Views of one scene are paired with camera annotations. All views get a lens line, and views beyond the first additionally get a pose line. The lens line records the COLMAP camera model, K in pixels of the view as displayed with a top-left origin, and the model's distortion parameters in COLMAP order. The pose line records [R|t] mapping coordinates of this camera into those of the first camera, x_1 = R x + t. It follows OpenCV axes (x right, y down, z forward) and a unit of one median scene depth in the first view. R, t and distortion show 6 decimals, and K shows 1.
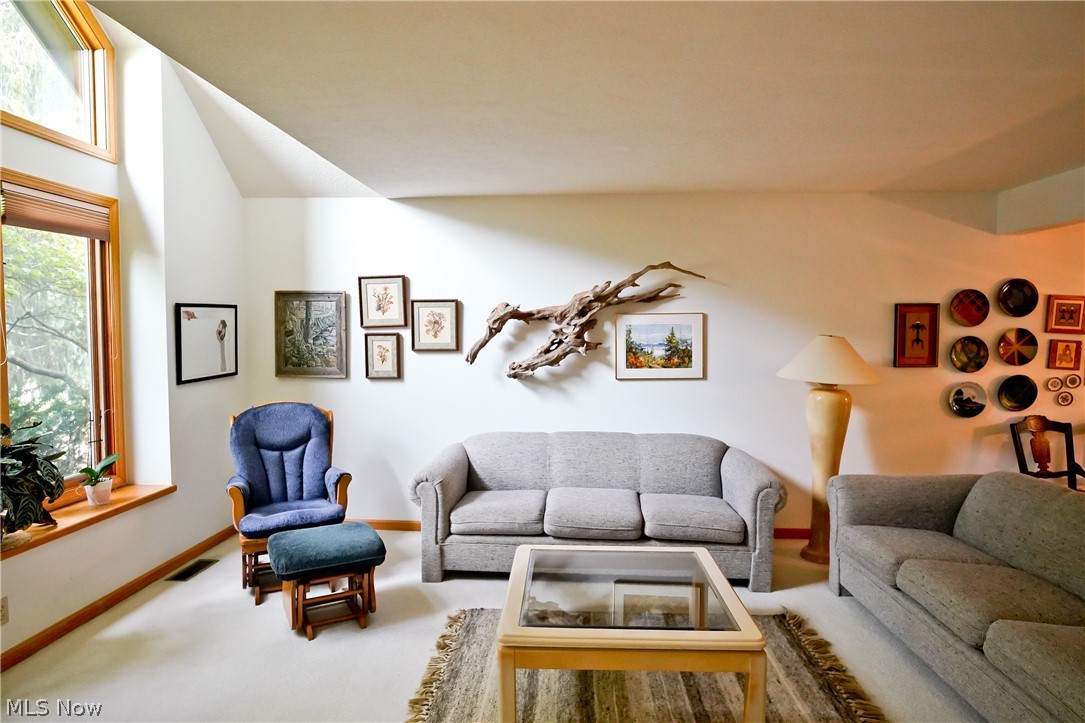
lens RADIAL K [[617.6, 0, 540.0], [0, 617.6, 358.8], [0, 0, 1]] dist [-0.035097, 0.025401]
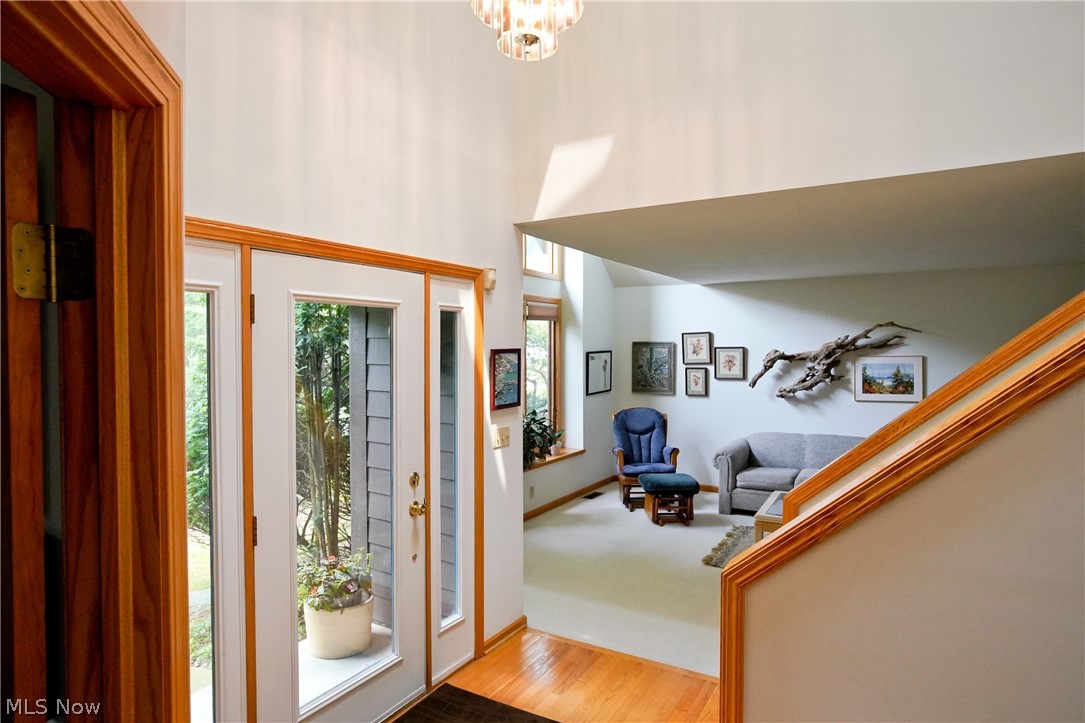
lens RADIAL K [[617.6, 0, 539.1], [0, 617.6, 360.6], [0, 0, 1]] dist [-0.035097, 0.025401]
pose [[0.888136, 0.004416, -0.459560, 0.131640], [-0.015626, 0.999666, -0.020592, -0.021560], [0.459316, 0.025470, 0.887908, -0.677439]]
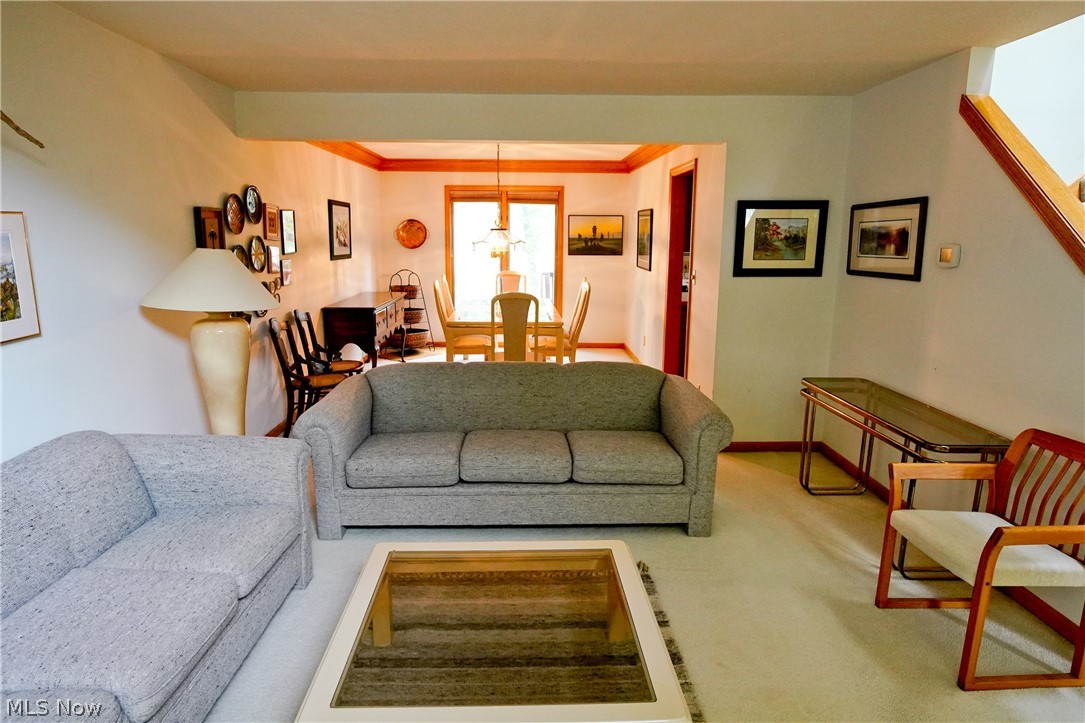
lens RADIAL K [[656.5, 0, 533.9], [0, 656.5, 358.4], [0, 0, 1]] dist [-0.023977, 0.015439]
pose [[-0.077040, -0.193251, 0.978120, -0.354788], [0.038730, 0.979715, 0.196616, -0.045913], [-0.996275, 0.053030, -0.067993, 0.624242]]
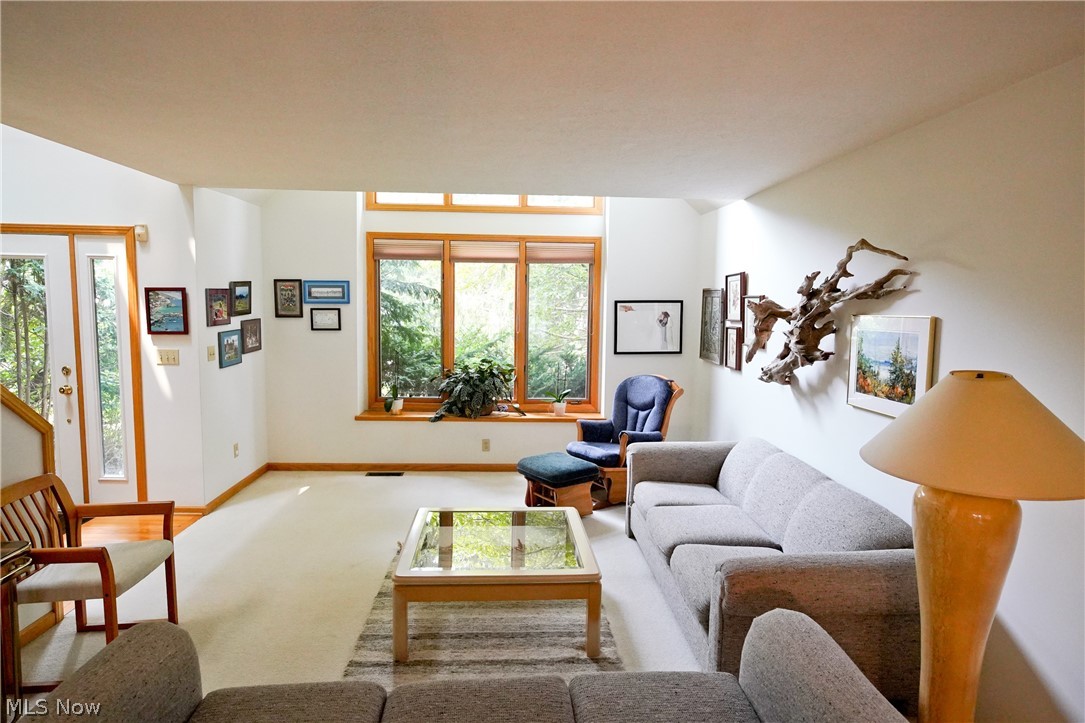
lens RADIAL K [[617.6, 0, 540.3], [0, 617.6, 359.5], [0, 0, 1]] dist [-0.035097, 0.025401]
pose [[0.113908, 0.097007, -0.988744, 0.833602], [-0.061289, 0.994012, 0.090463, -0.066004], [0.991599, 0.050295, 0.119171, 0.577174]]
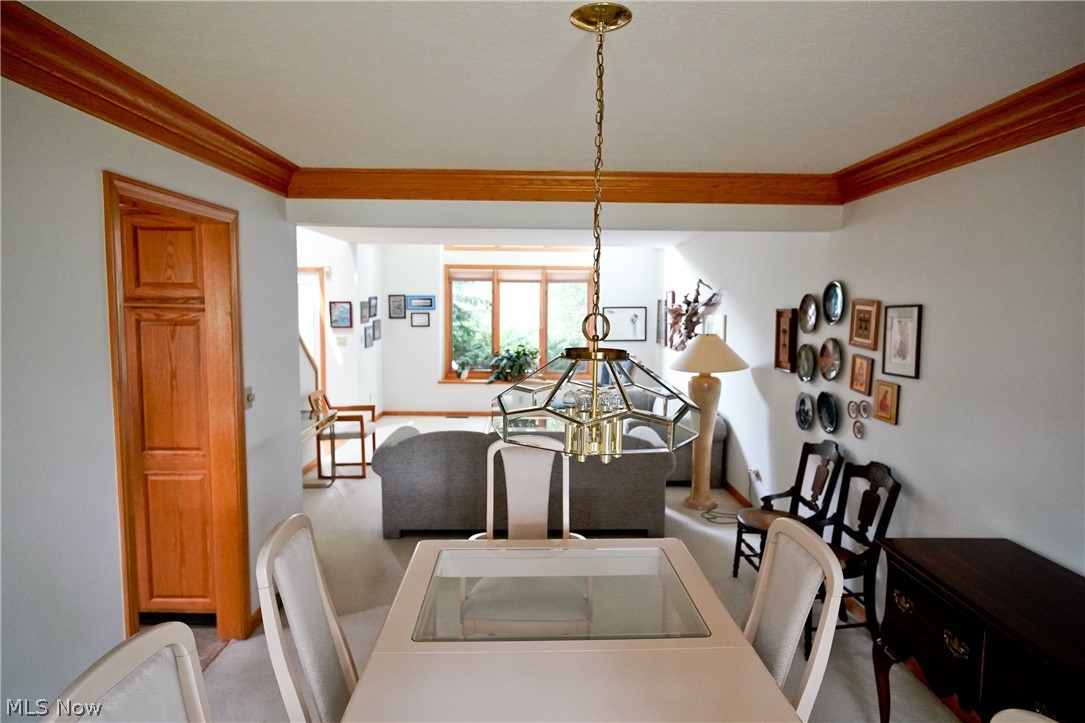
lens RADIAL K [[617.6, 0, 541.9], [0, 617.6, 355.7], [0, 0, 1]] dist [-0.035097, 0.025401]
pose [[0.076718, 0.082617, -0.993624, 1.623045], [-0.055723, 0.995359, 0.078459, -0.070533], [0.995495, 0.049349, 0.080965, 0.521227]]
